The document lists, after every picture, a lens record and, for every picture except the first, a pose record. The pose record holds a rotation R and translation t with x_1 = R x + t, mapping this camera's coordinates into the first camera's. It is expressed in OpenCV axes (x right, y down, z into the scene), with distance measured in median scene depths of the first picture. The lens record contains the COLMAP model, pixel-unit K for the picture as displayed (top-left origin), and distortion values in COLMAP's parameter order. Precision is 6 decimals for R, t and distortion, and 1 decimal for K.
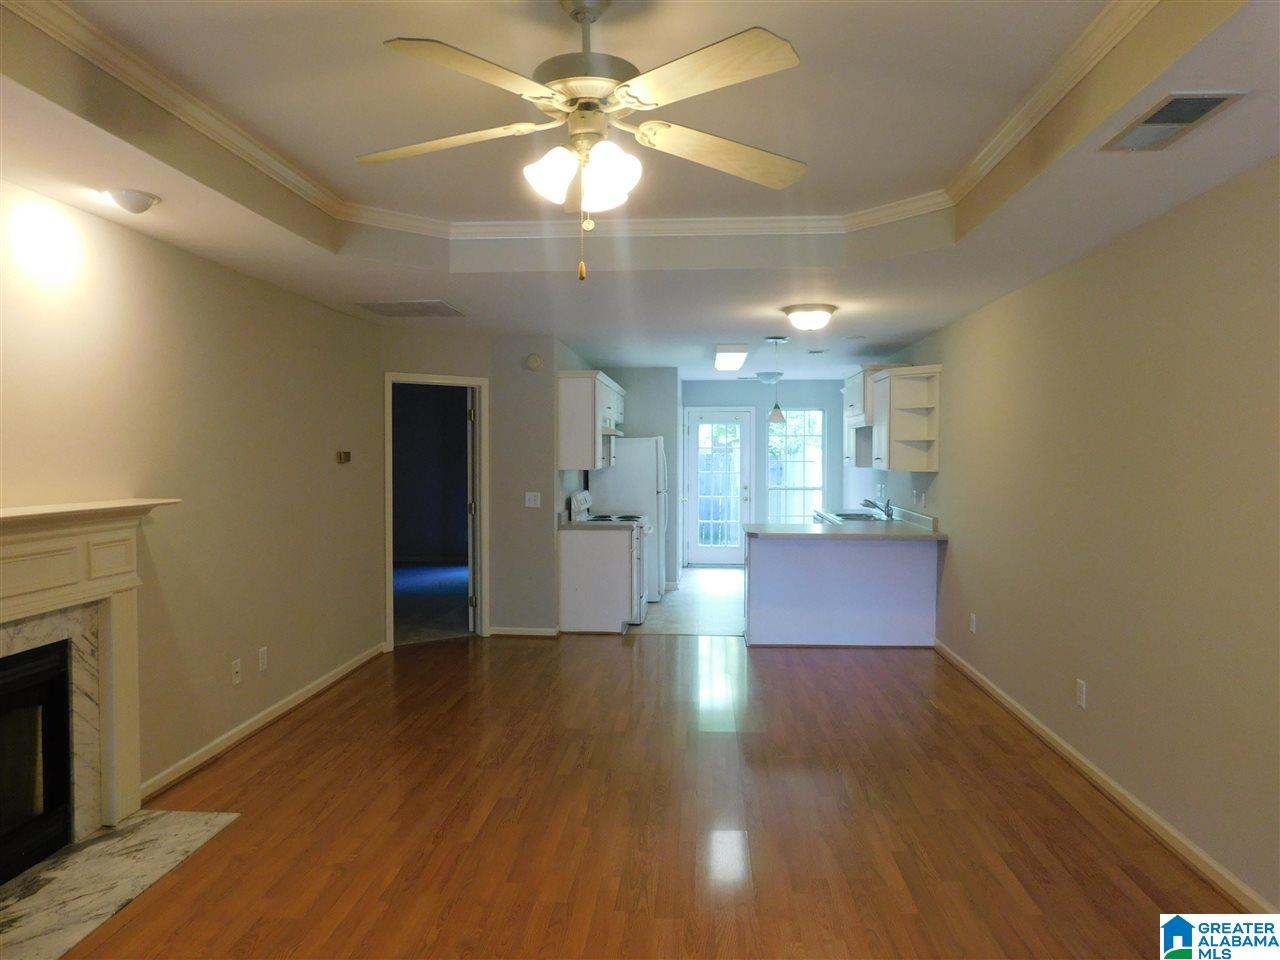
lens RADIAL K [[846.3, 0, 635.8], [0, 846.3, 476.6], [0, 0, 1]] dist [-0.063442, 0.058506]
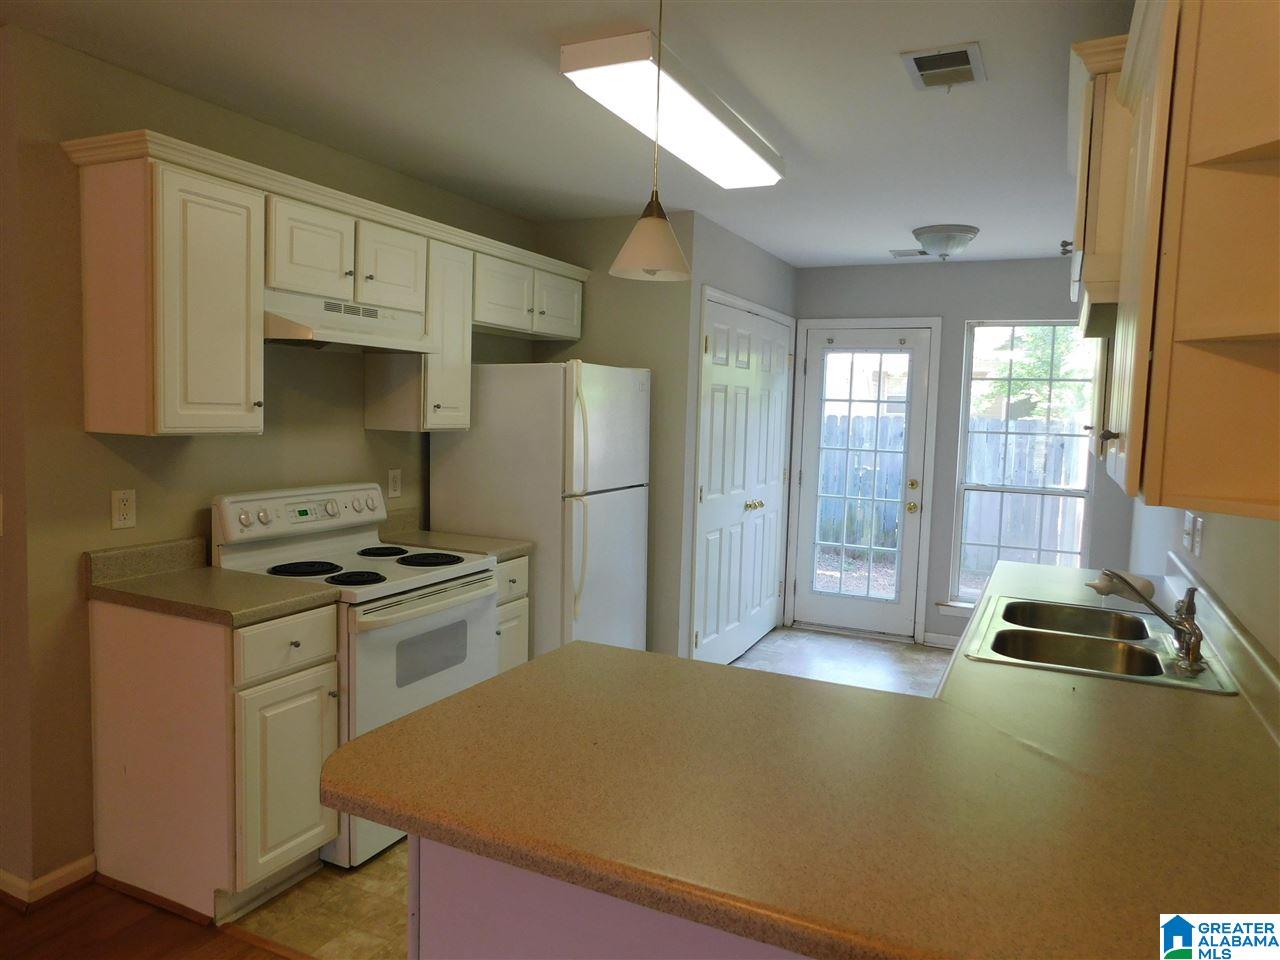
lens RADIAL K [[860.0, 0, 640.0], [0, 860.0, 480.0], [0, 0, 1]] dist [-0.053599, 0.000194]
pose [[0.930429, 0.057074, -0.362001, 0.270431], [-0.038801, 0.997588, 0.057552, -0.019003], [0.364413, -0.039502, 0.930399, 0.798406]]
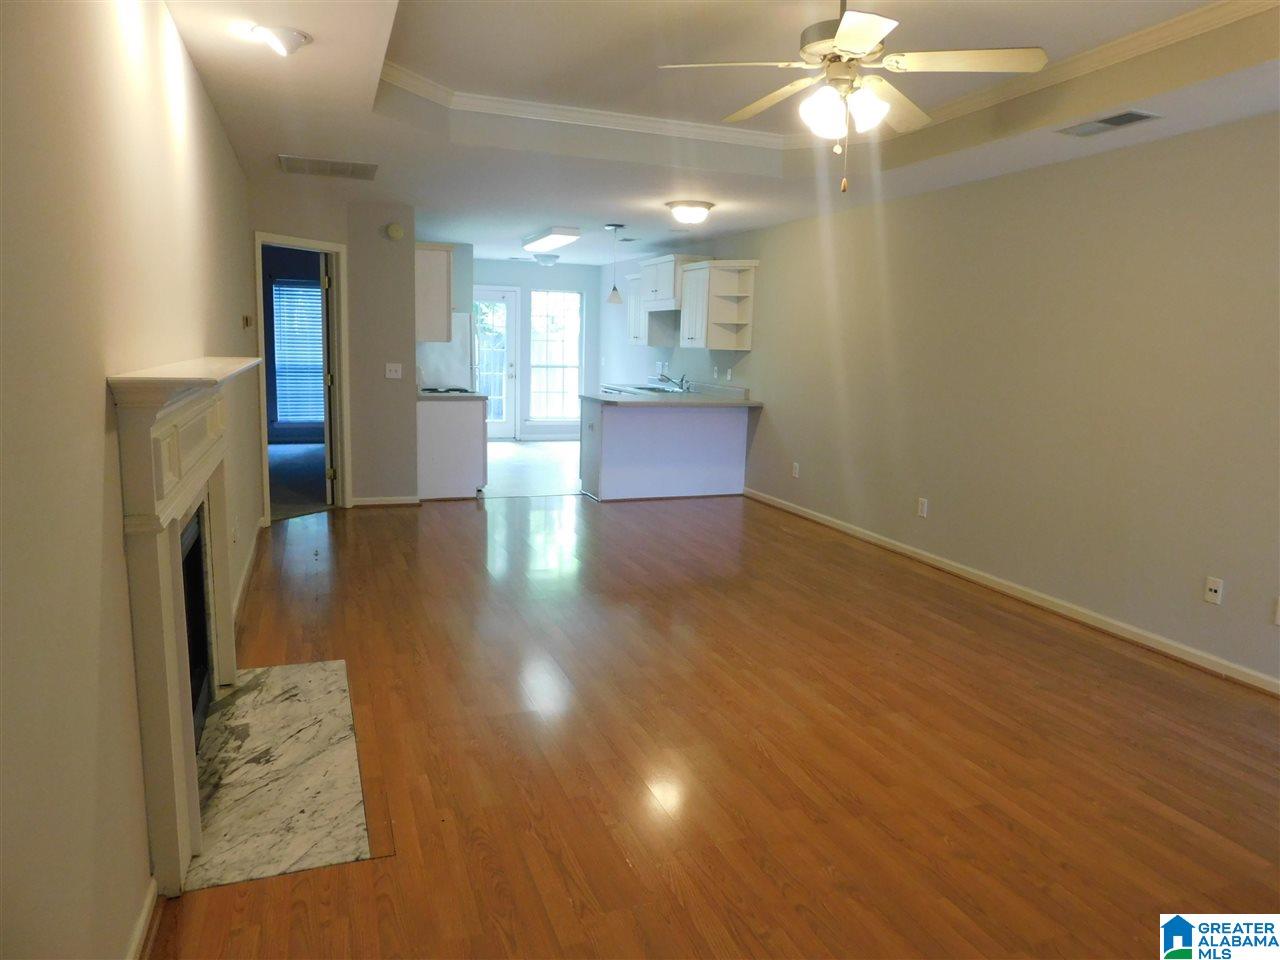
lens RADIAL K [[846.3, 0, 635.8], [0, 846.3, 476.6], [0, 0, 1]] dist [-0.063442, 0.058506]
pose [[0.903177, -0.042751, 0.427135, -0.309019], [-0.015735, 0.991063, 0.132466, 0.015371], [-0.428981, -0.126362, 0.894432, -0.040589]]
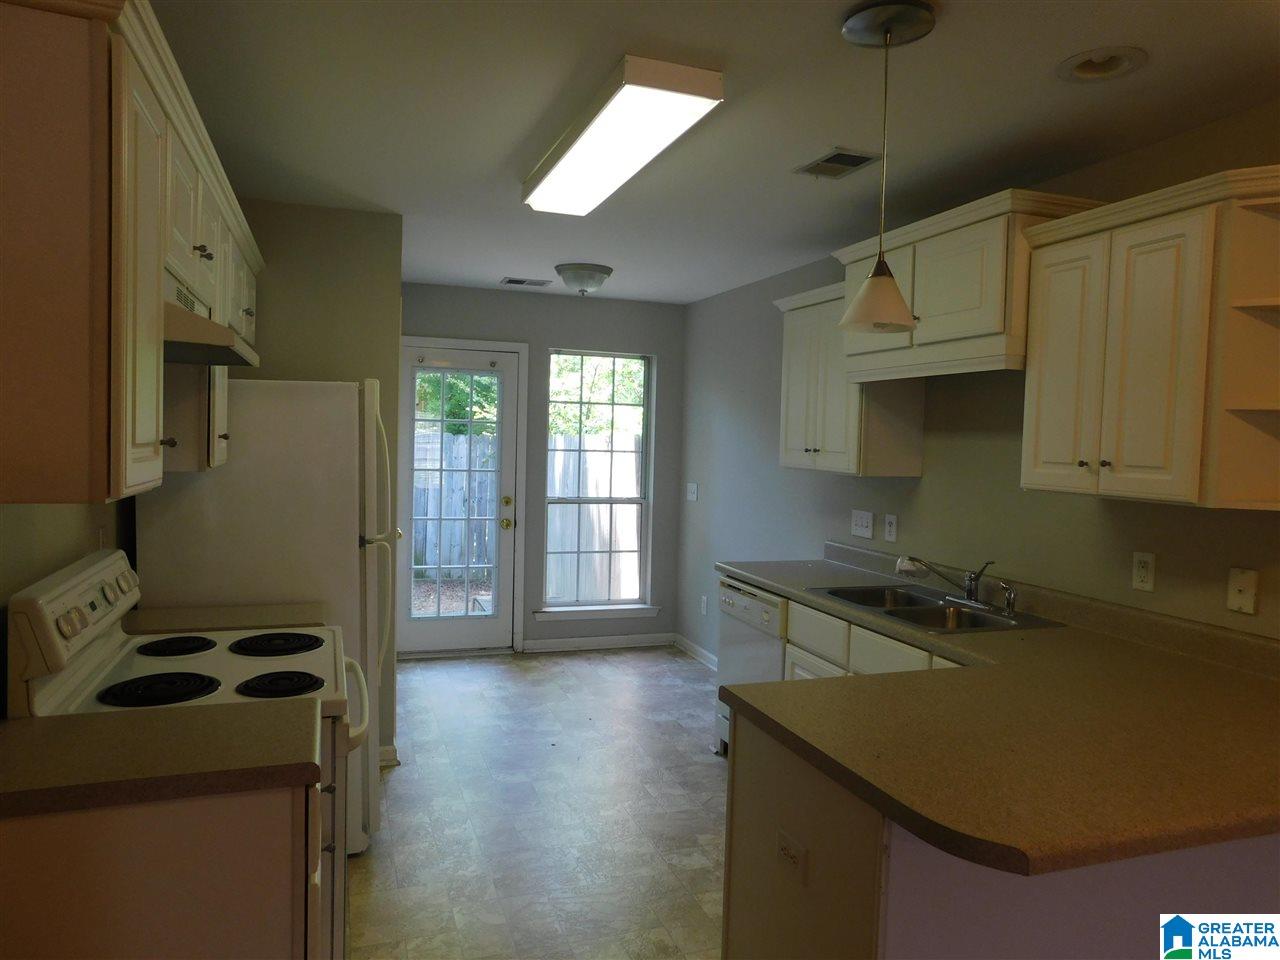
lens RADIAL K [[860.0, 0, 640.0], [0, 860.0, 480.0], [0, 0, 1]] dist [-0.053599, 0.000194]
pose [[0.912447, 0.006216, 0.409148, -0.017268], [-0.016922, 0.999603, 0.022549, -0.020916], [-0.408845, -0.027499, 0.912189, 0.817991]]
